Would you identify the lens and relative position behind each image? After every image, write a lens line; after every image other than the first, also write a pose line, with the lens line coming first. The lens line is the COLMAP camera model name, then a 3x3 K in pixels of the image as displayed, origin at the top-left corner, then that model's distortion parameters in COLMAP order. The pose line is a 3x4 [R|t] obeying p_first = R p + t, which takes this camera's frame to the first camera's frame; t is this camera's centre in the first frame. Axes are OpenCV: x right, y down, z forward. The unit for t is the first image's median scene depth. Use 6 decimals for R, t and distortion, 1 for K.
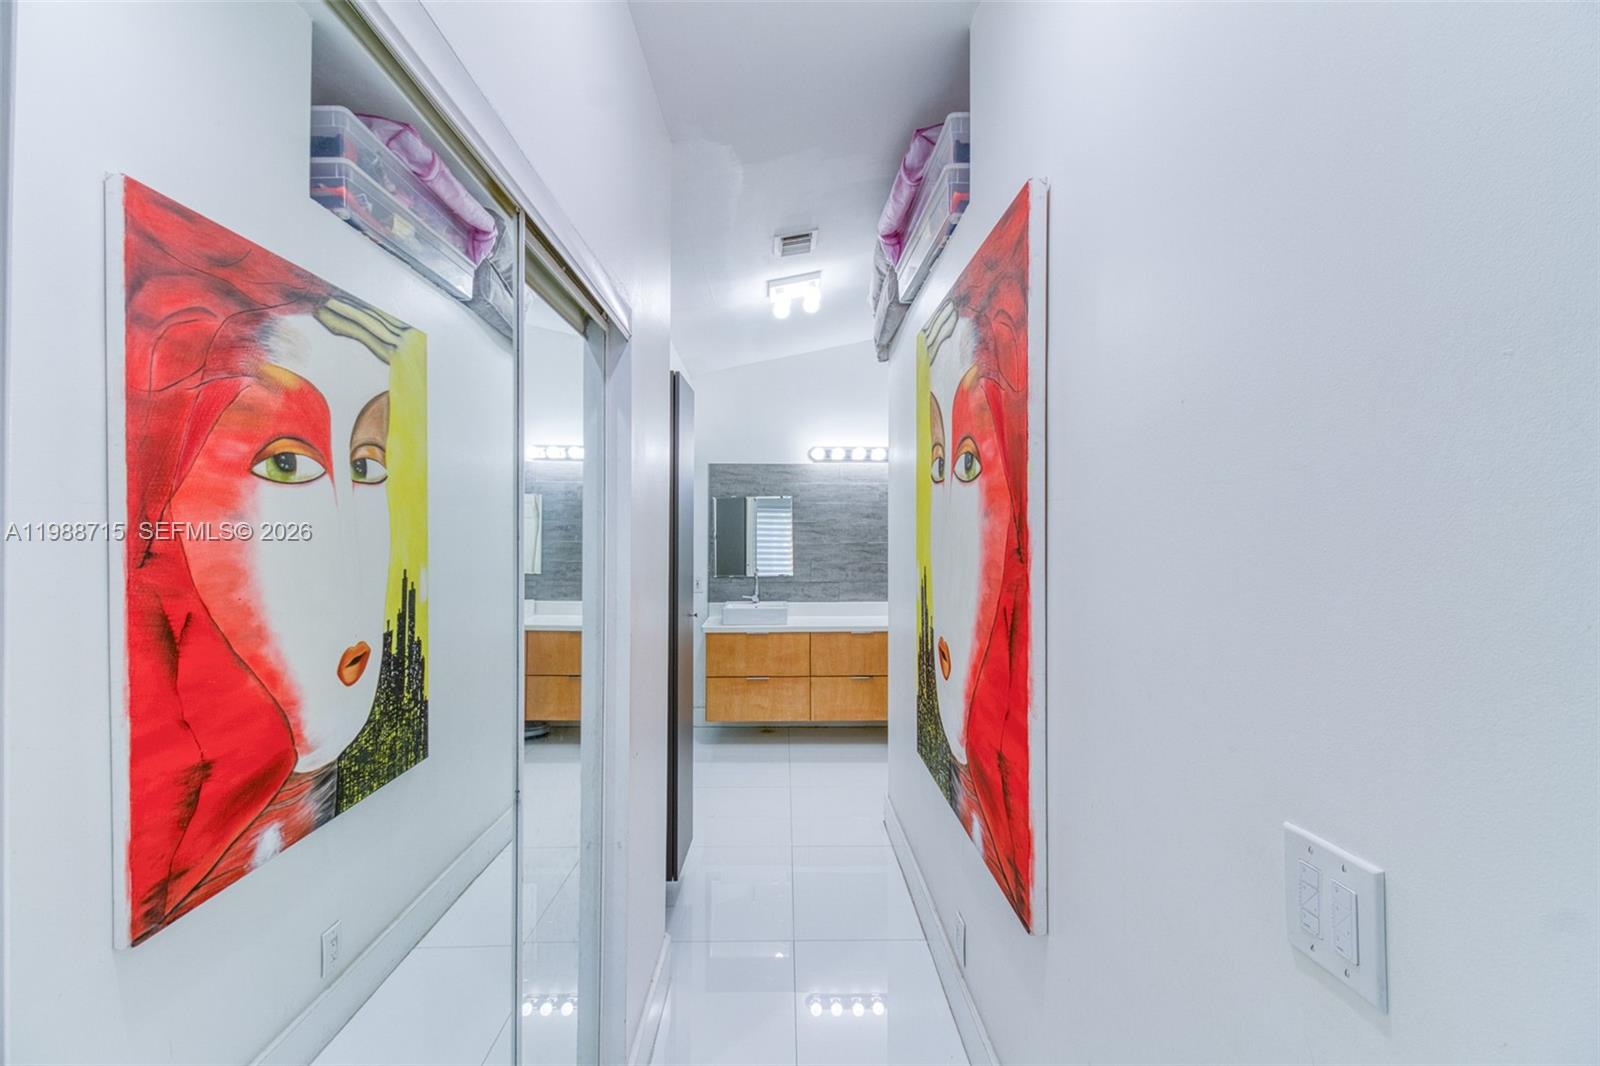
lens RADIAL K [[752.1, 0, 792.6], [0, 752.1, 536.3], [0, 0, 1]] dist [0.020624, -0.012121]
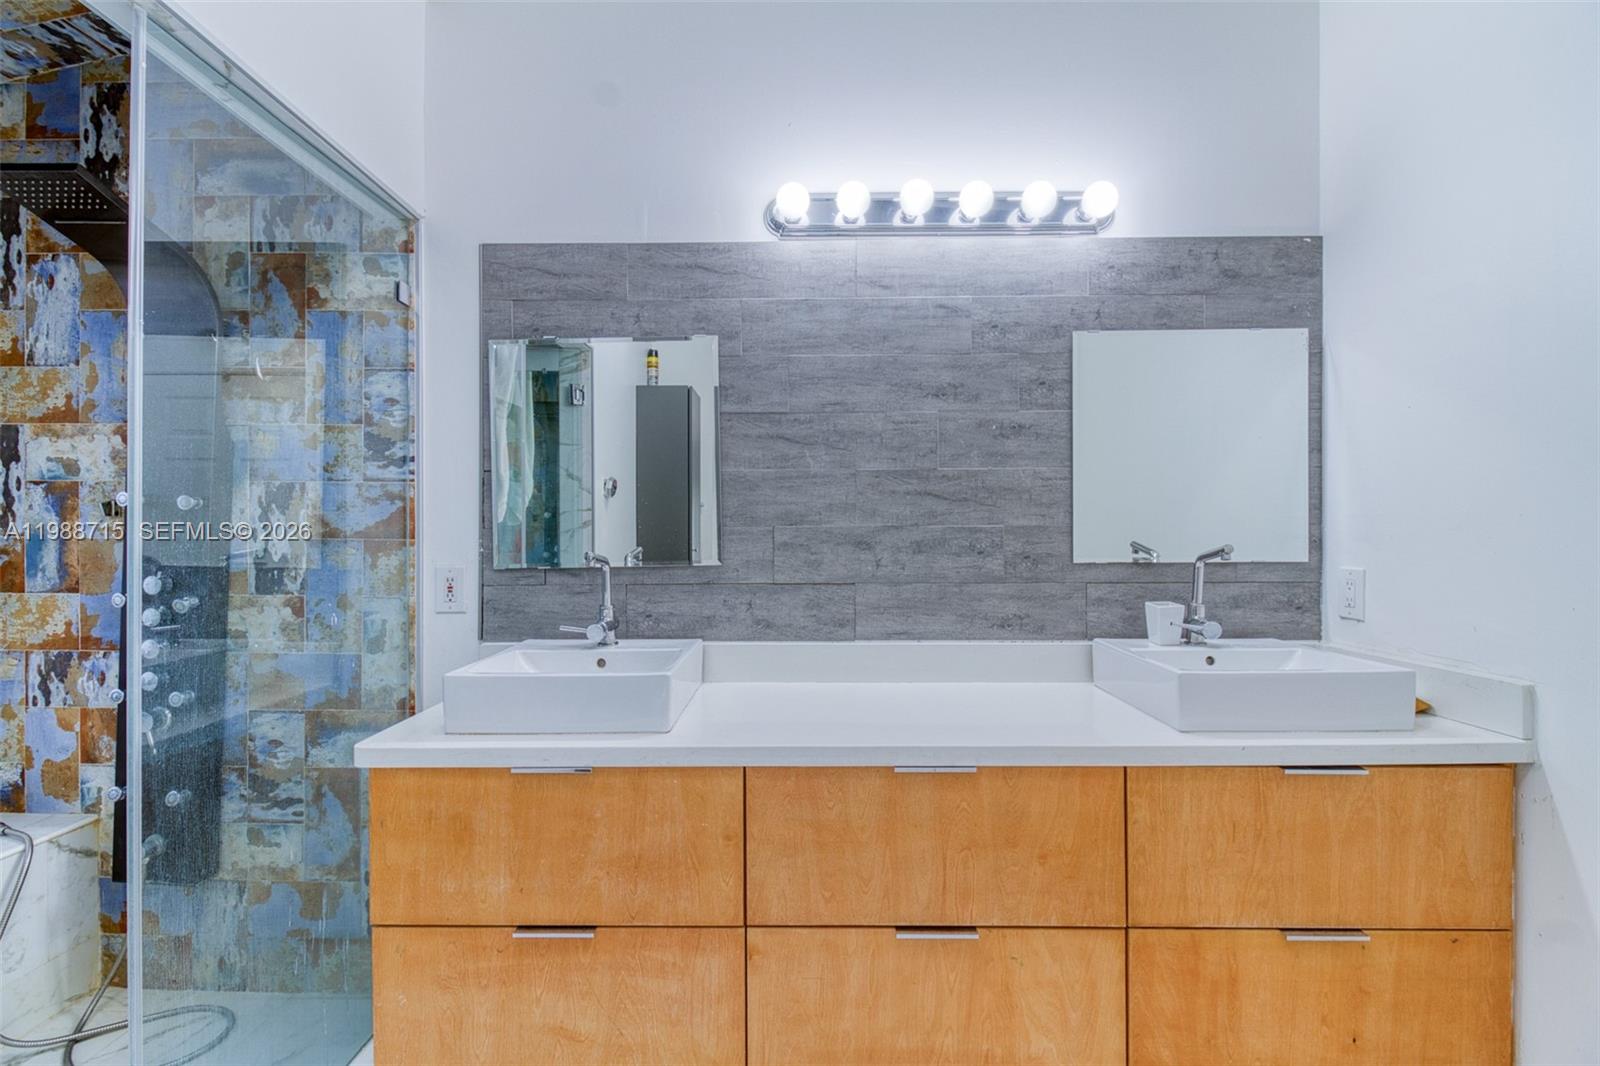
lens RADIAL K [[712.6, 0, 795.9], [0, 712.6, 536.7], [0, 0, 1]] dist [0.018088, -0.012041]
pose [[0.999312, -0.000266, -0.037097, 0.047008], [-0.000042, 0.999966, -0.008295, 0.042096], [0.037098, 0.008291, 0.999277, 0.674513]]
